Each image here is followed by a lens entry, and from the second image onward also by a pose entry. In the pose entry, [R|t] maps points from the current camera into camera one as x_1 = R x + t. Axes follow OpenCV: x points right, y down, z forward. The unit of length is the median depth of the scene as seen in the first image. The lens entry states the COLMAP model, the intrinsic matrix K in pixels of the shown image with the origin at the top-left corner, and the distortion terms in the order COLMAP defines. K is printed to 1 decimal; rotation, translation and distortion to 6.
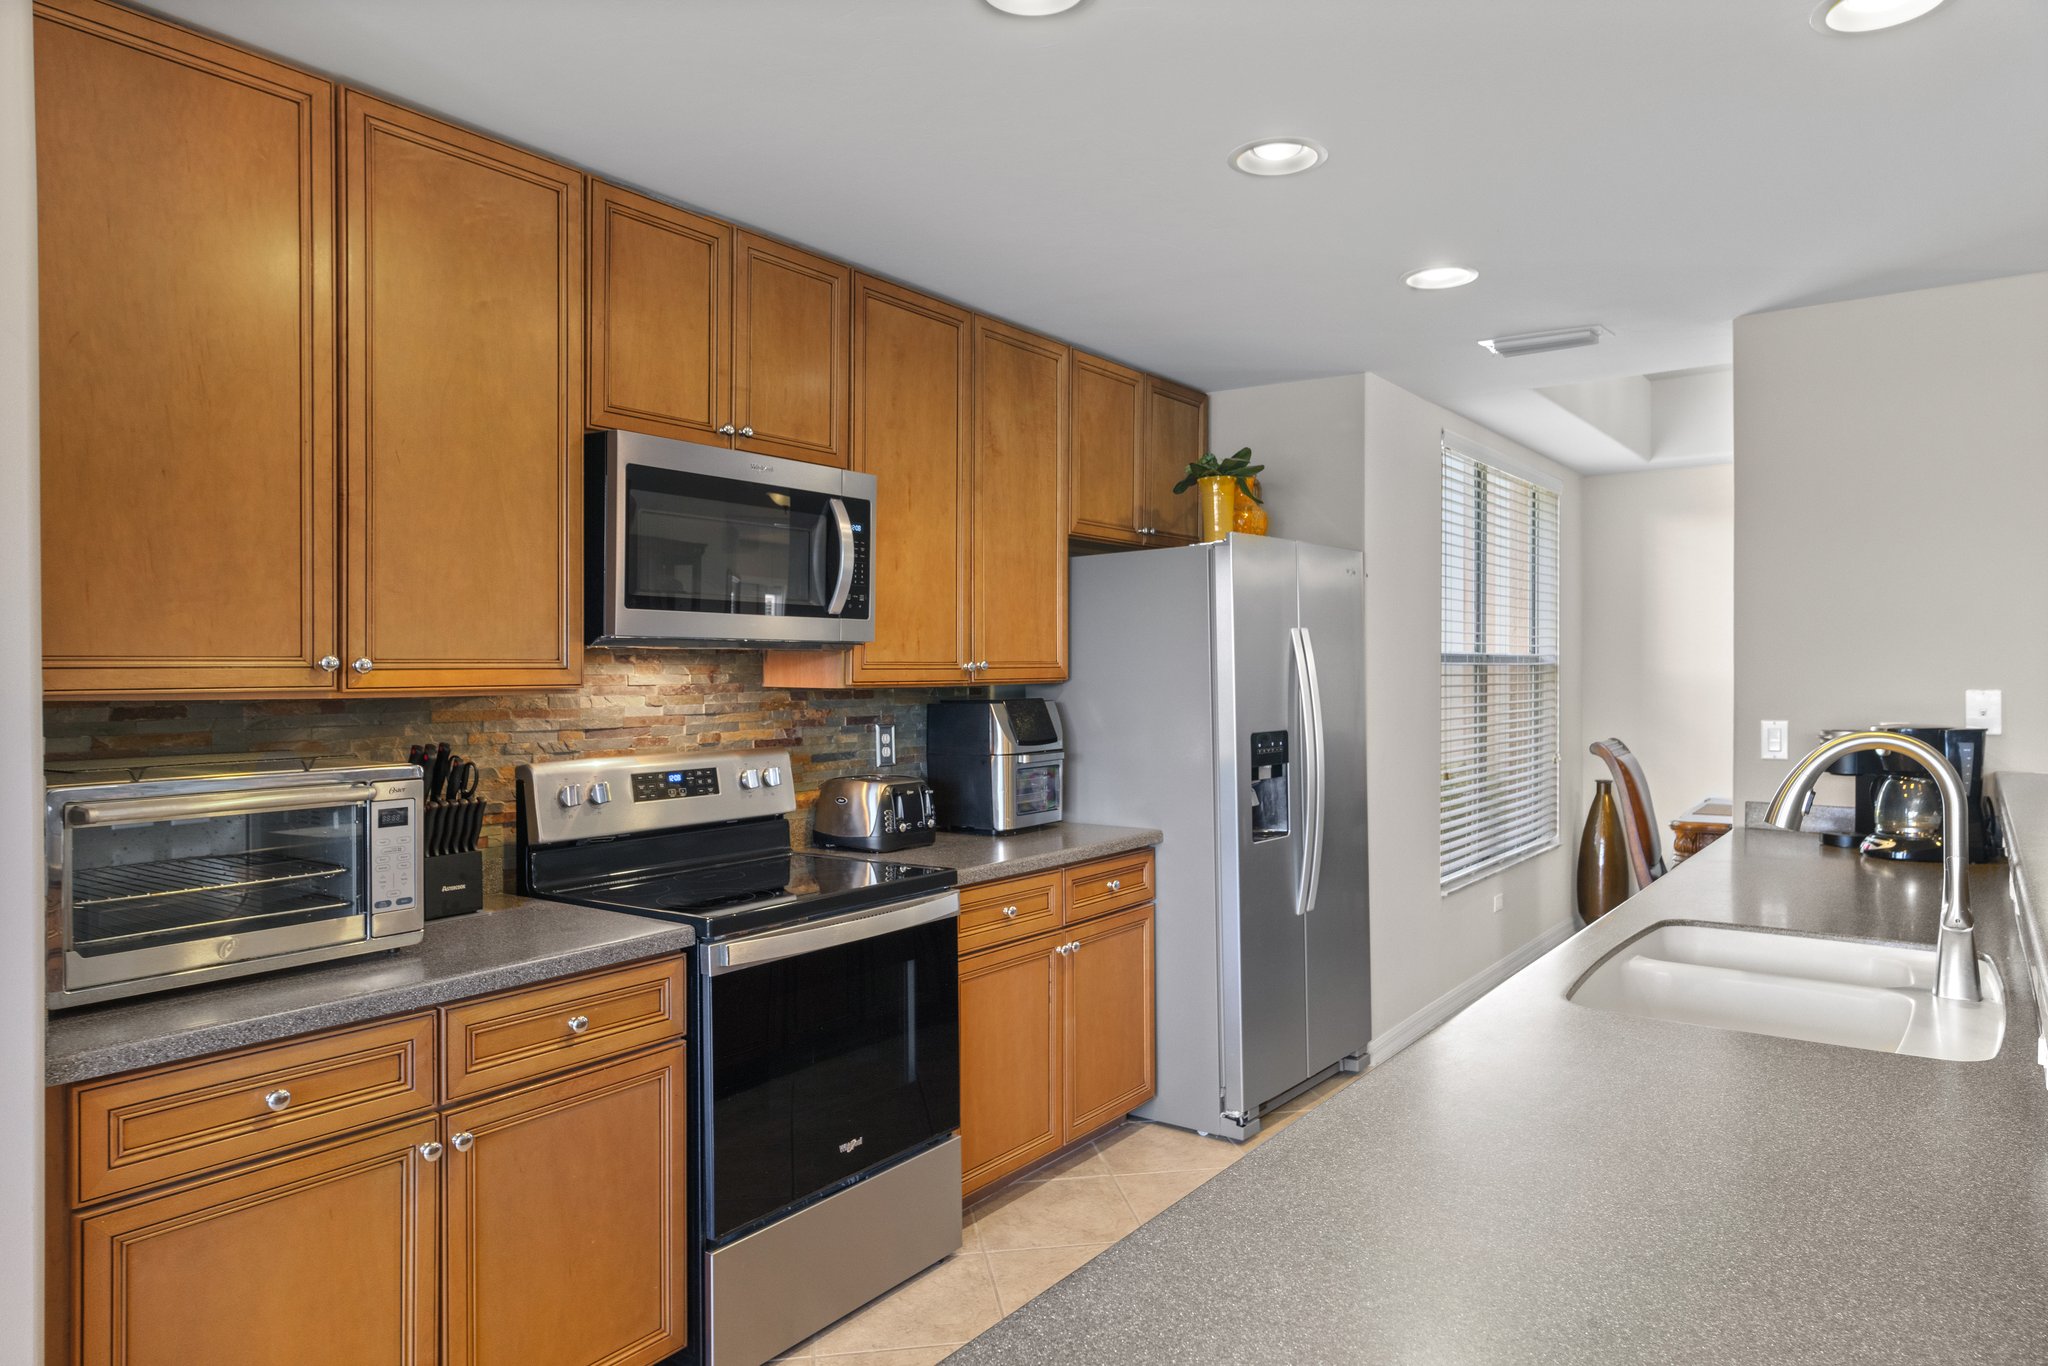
lens RADIAL K [[1289.7, 0, 1023.4], [0, 1289.7, 673.9], [0, 0, 1]] dist [0.009017, -0.000399]
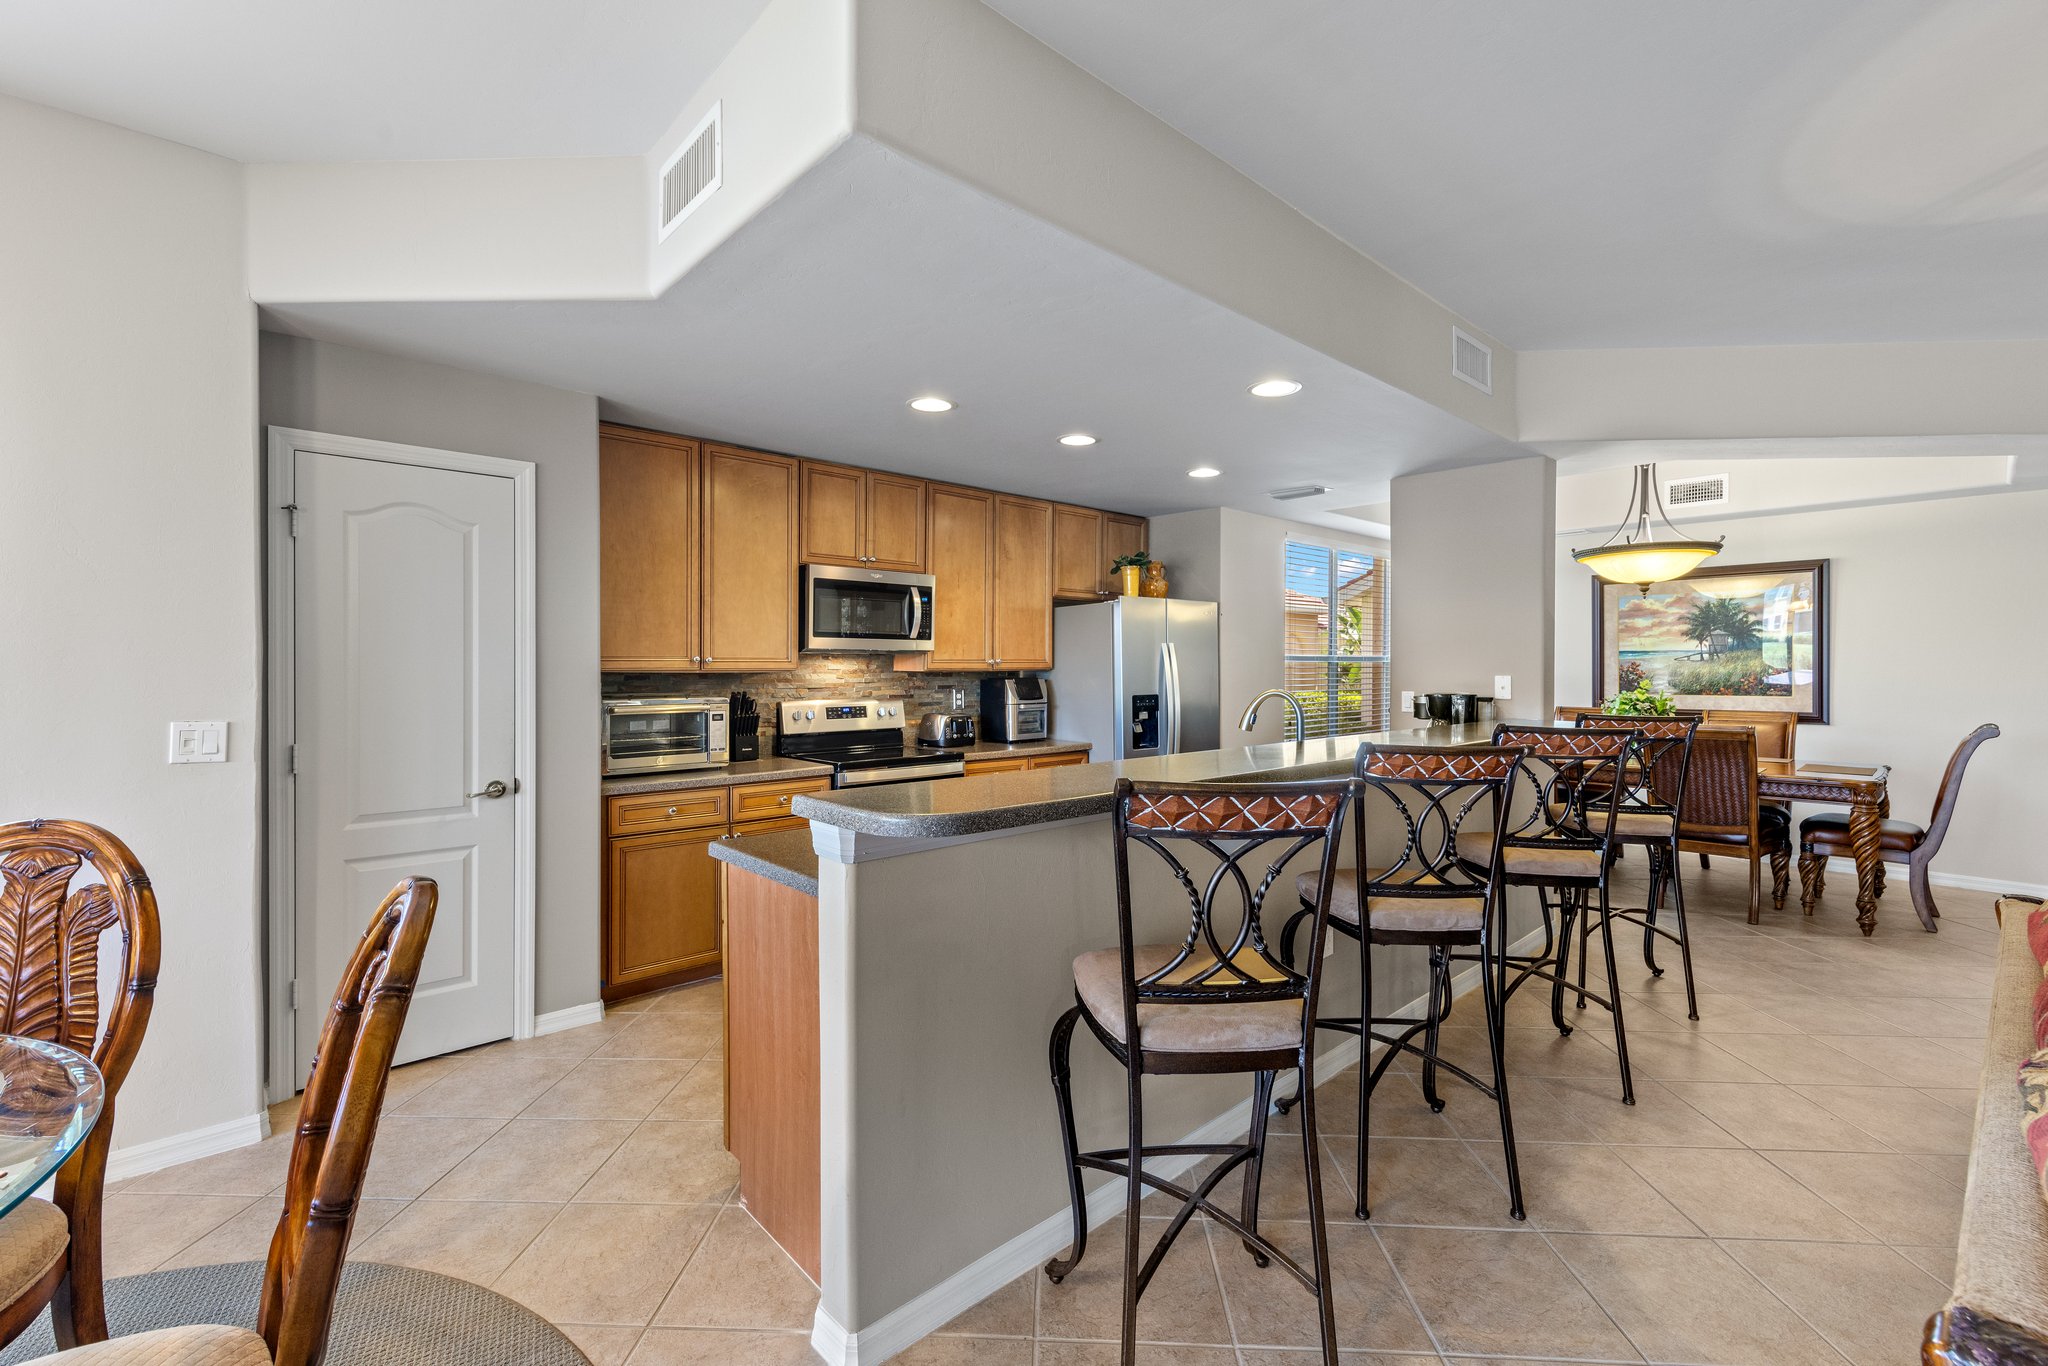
lens RADIAL K [[859.7, 0, 1023.4], [0, 859.7, 670.0], [0, 0, 1]] dist [0.003804, -0.000199]
pose [[0.979794, 0.005168, -0.199945, 0.350006], [-0.004527, 0.999983, 0.003667, 0.003007], [0.199960, -0.002688, 0.979800, -0.441196]]
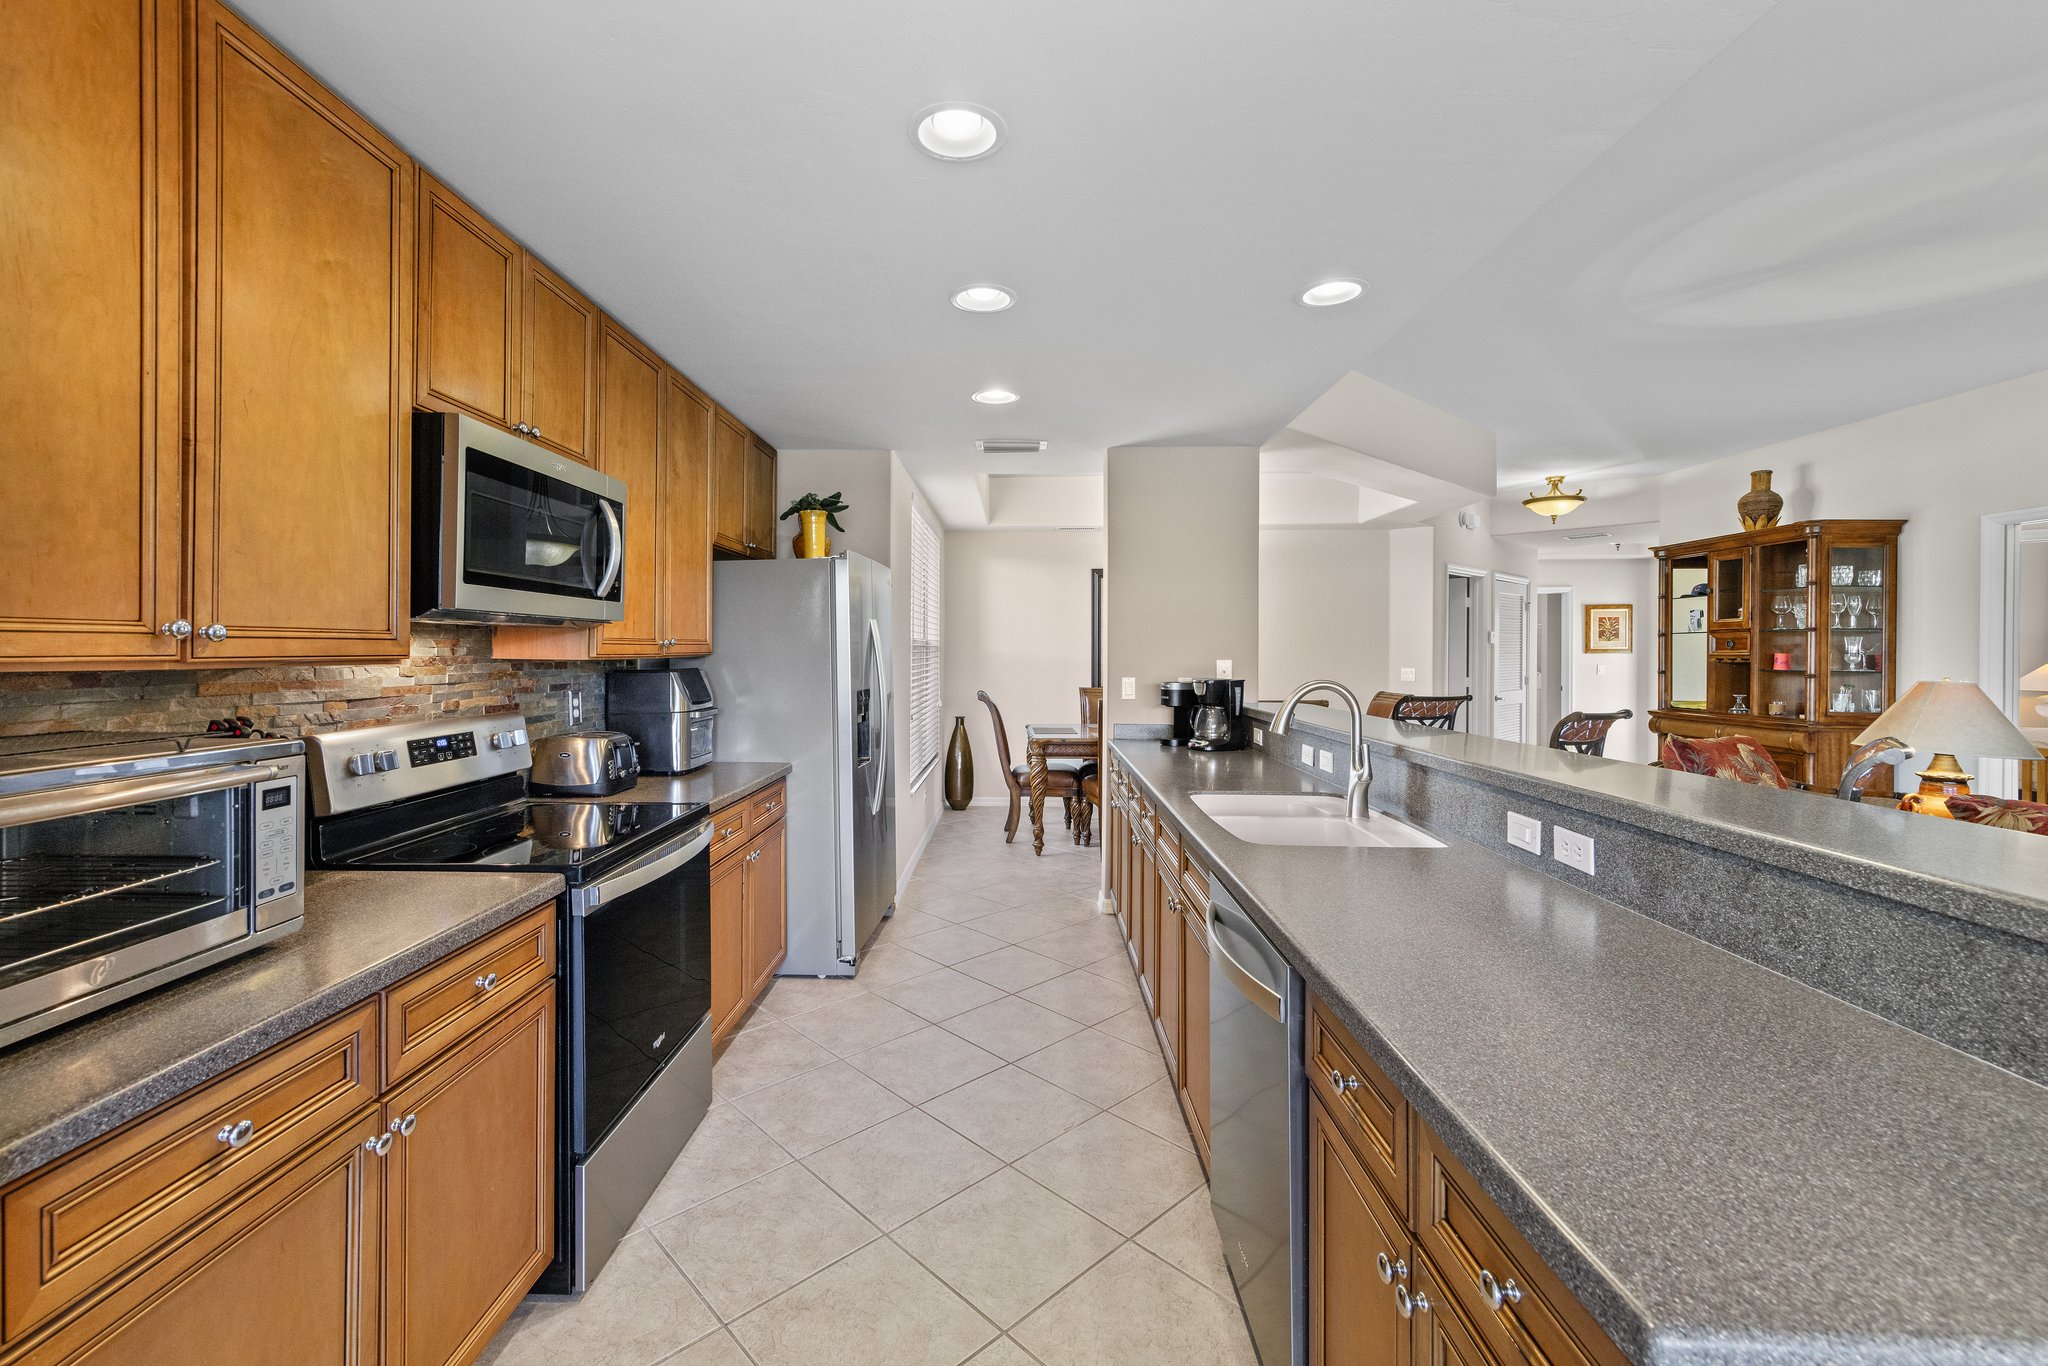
lens RADIAL K [[861.3, 0, 979.5], [0, 861.3, 651.9], [0, 0, 1]] dist [0.003628, -0.000711]
pose [[0.836088, 0.003129, 0.548586, -0.295724], [-0.002111, 0.999995, -0.002486, 0.005612], [-0.548591, 0.000921, 0.836090, 0.154029]]
